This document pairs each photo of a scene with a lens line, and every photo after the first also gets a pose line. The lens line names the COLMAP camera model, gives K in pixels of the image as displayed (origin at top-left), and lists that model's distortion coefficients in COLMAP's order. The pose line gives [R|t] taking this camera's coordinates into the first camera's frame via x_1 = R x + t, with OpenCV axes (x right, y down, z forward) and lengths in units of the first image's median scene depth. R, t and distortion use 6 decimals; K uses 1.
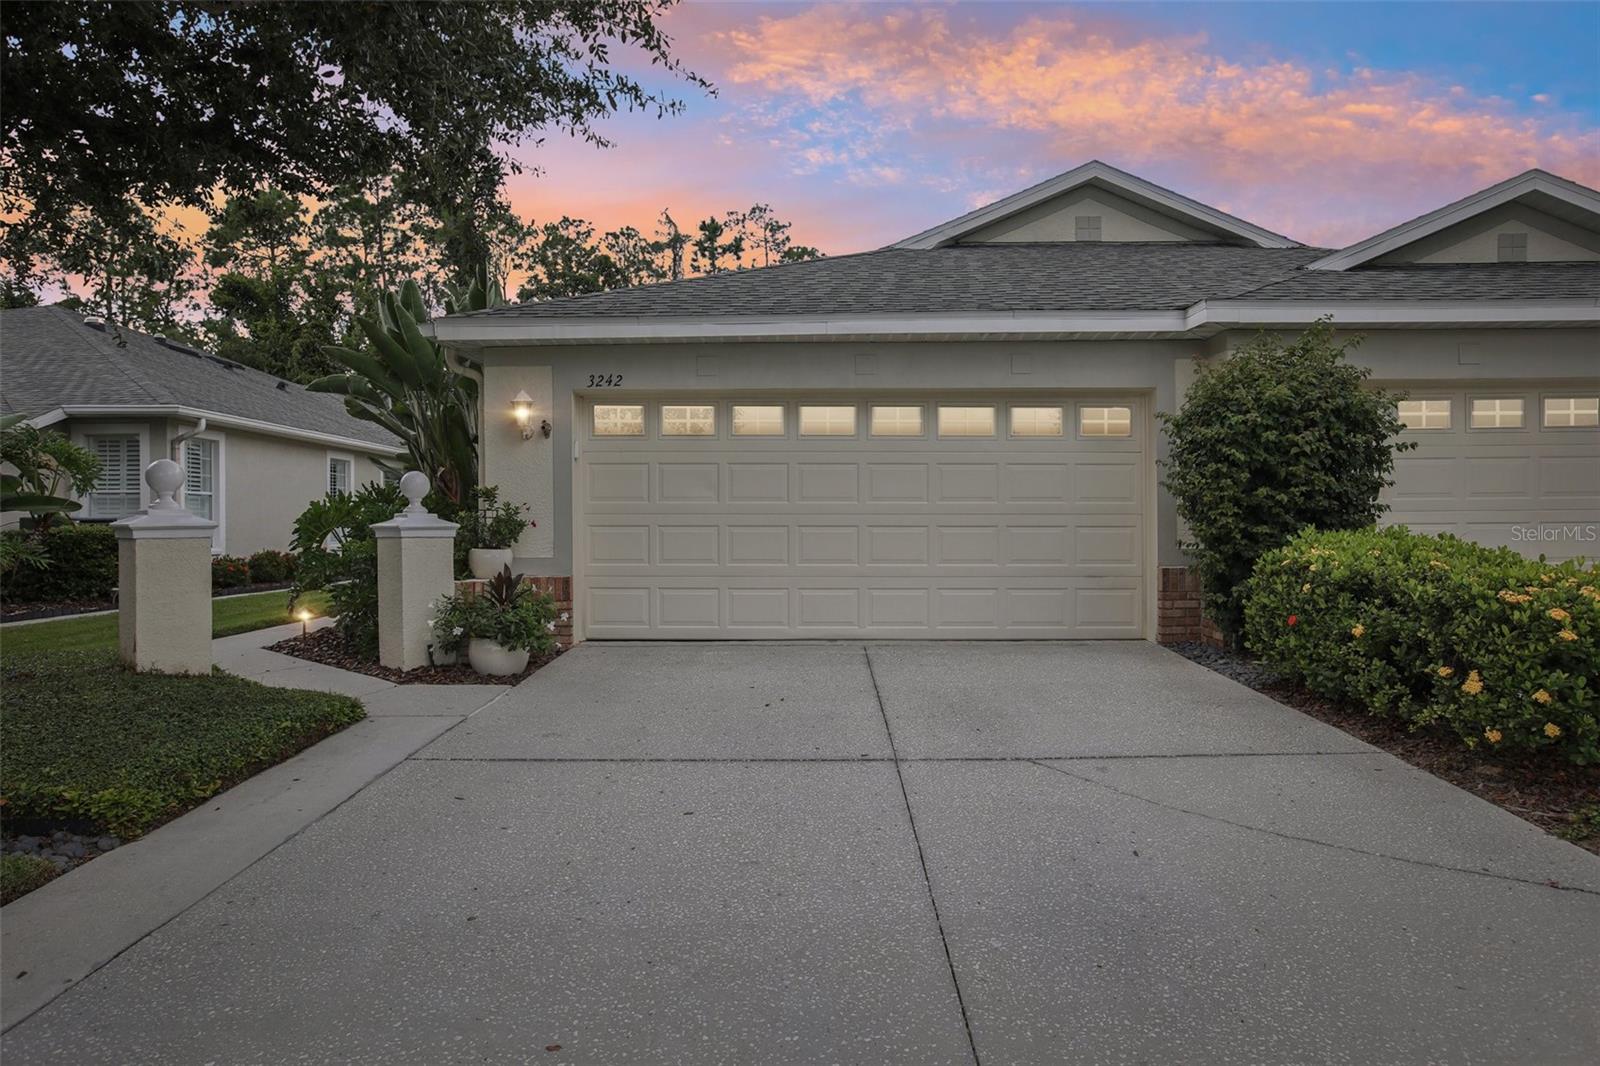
lens RADIAL K [[1007.0, 0, 800.0], [0, 1007.0, 528.9], [0, 0, 1]] dist [0.000011, 0.001483]
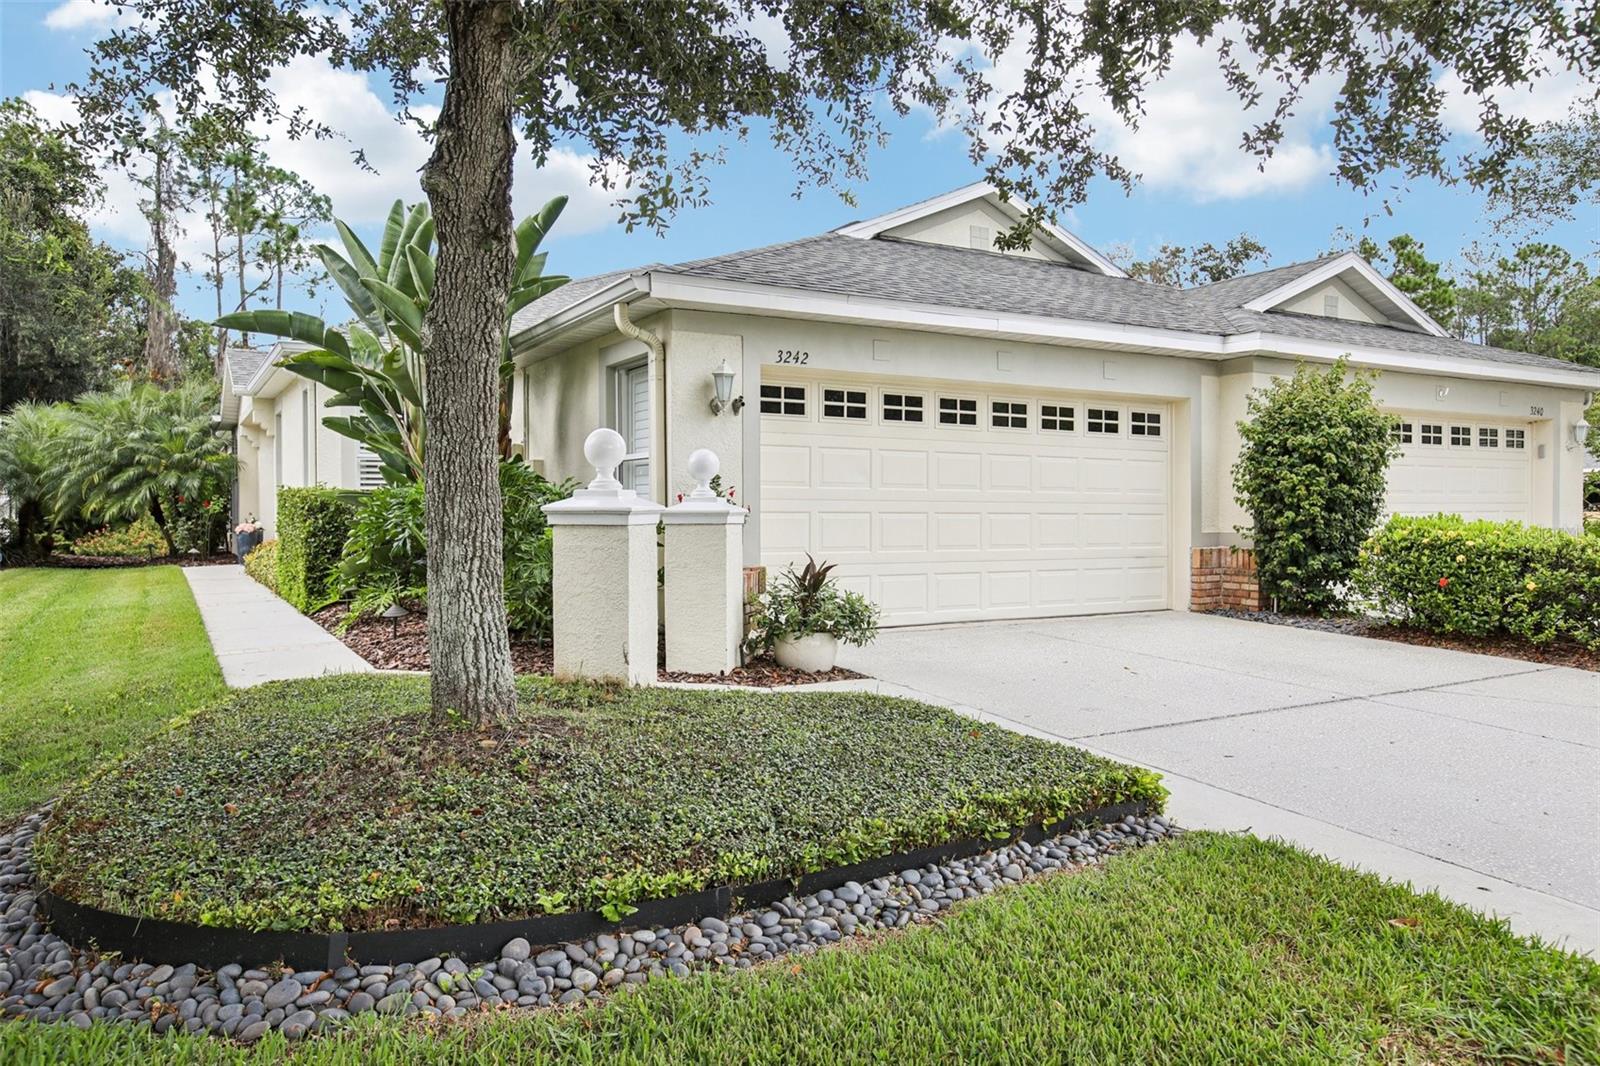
lens RADIAL K [[1119.3, 0, 800.6], [0, 1119.3, 534.4], [0, 0, 1]] dist [-0.002034, 0.000469]
pose [[0.857852, -0.005311, 0.513870, -0.725714], [-0.002307, 0.999897, 0.014185, 0.003534], [-0.513892, -0.013354, 0.857751, 0.096389]]
